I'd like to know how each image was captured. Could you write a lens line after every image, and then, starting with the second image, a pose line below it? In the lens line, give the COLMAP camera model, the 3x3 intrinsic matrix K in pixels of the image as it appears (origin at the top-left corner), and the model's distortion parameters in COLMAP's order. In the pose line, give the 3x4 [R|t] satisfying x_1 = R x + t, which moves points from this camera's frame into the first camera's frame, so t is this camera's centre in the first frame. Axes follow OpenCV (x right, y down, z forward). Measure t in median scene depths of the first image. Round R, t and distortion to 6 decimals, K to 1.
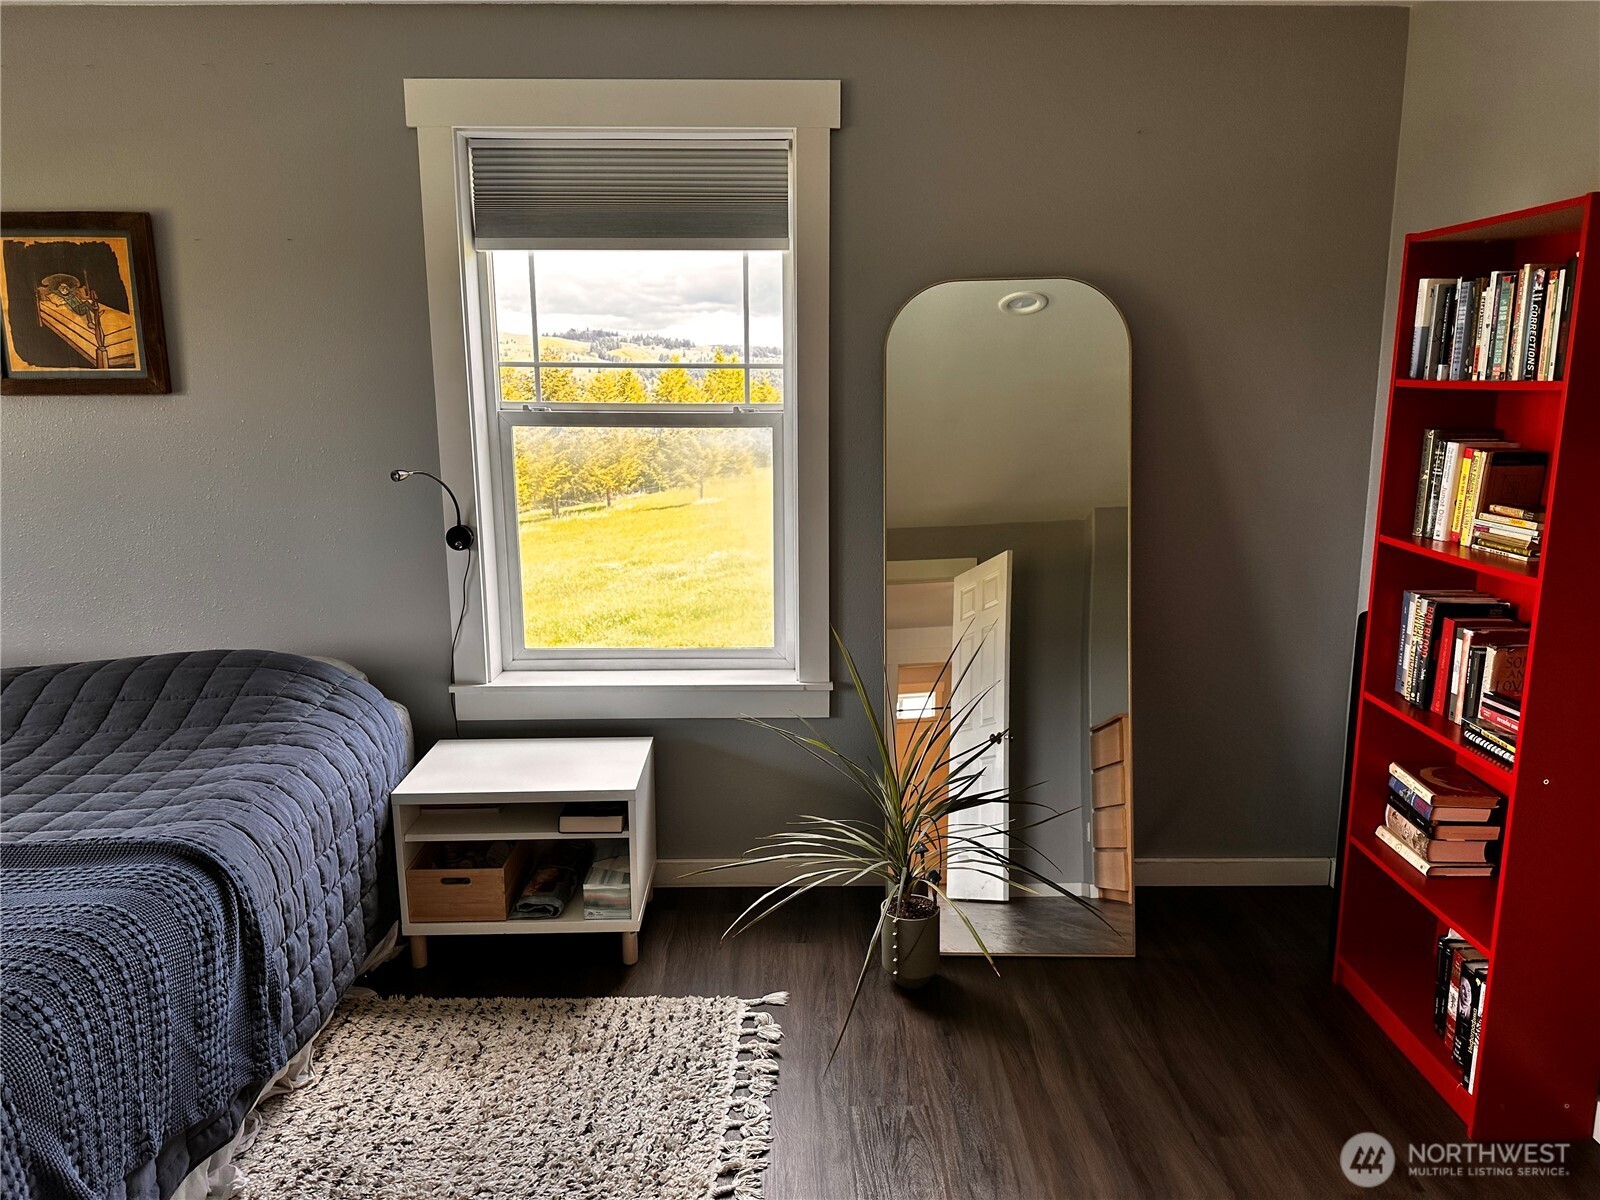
lens RADIAL K [[1110.5, 0, 800.0], [0, 1110.5, 600.0], [0, 0, 1]] dist [0.145406, -0.193076]
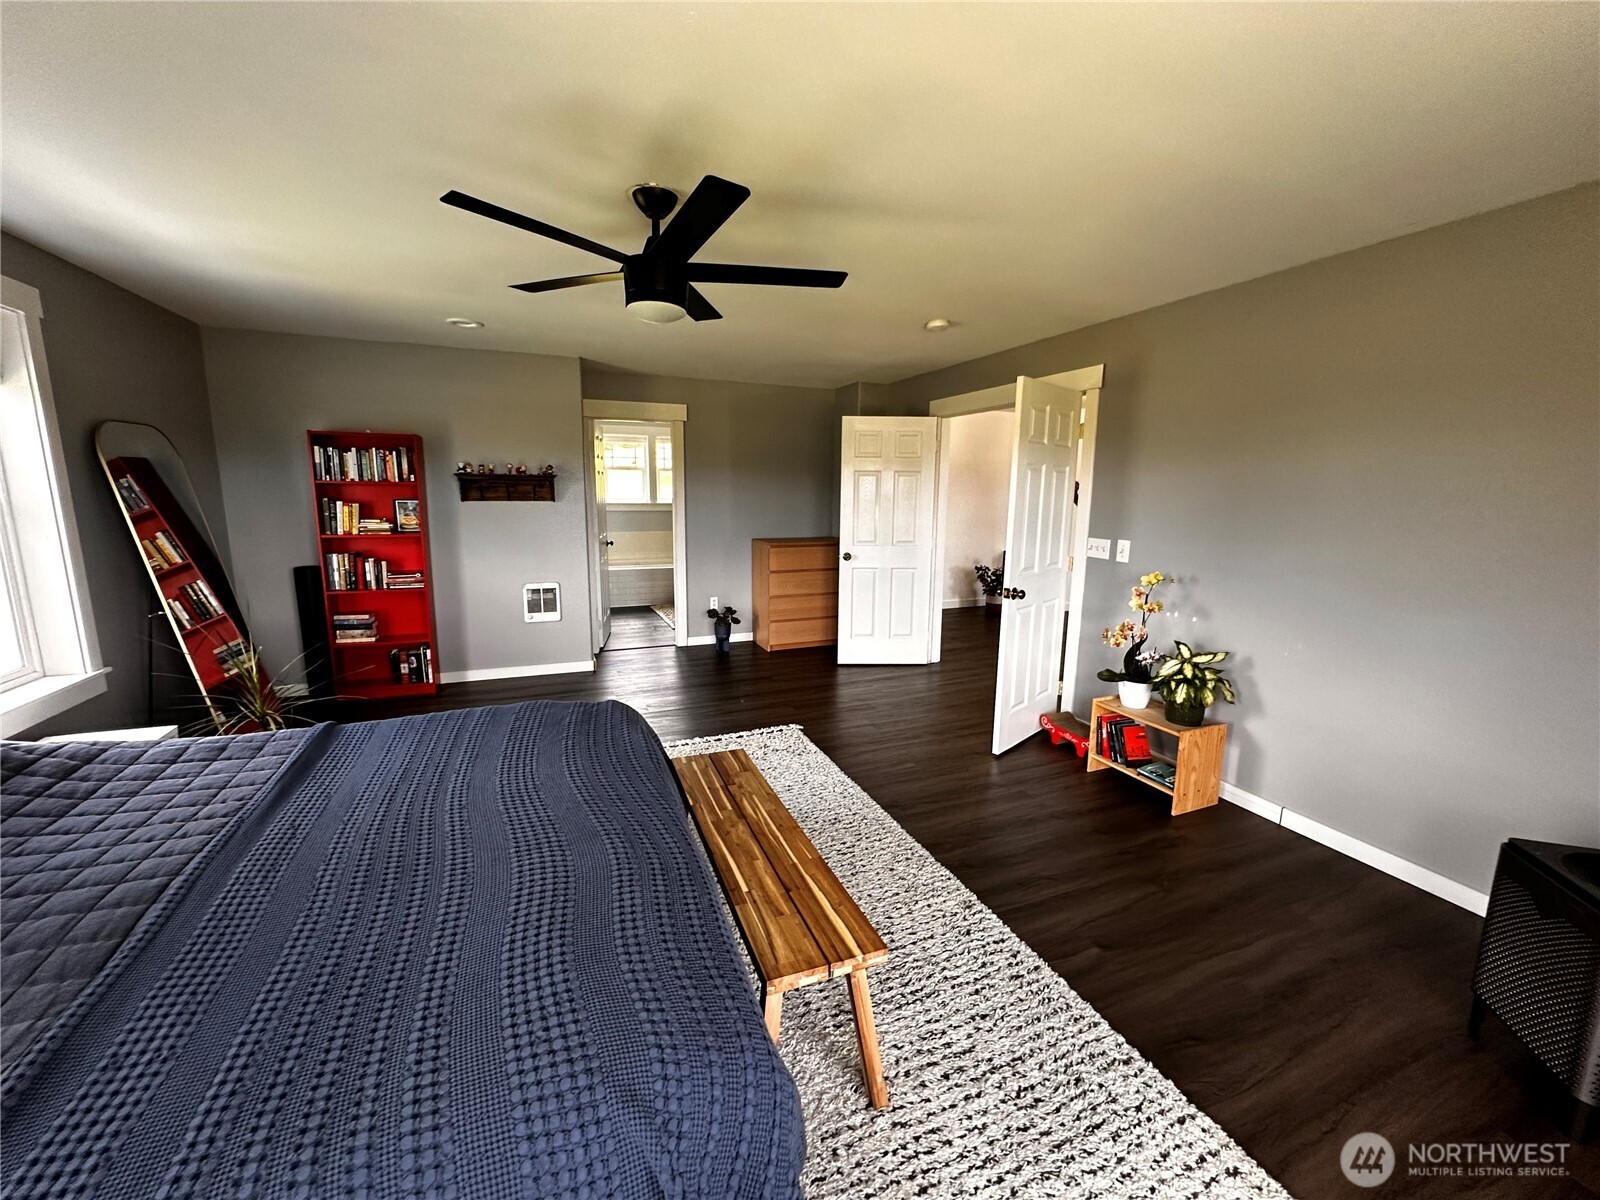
lens RADIAL K [[638.4, 0, 800.0], [0, 638.4, 600.0], [0, 0, 1]] dist [-0.000449, -0.000069]
pose [[-0.374101, -0.161724, 0.913178, -1.500290], [0.169722, 0.956108, 0.238856, -0.085102], [-0.911725, 0.244343, -0.330233, 0.507798]]
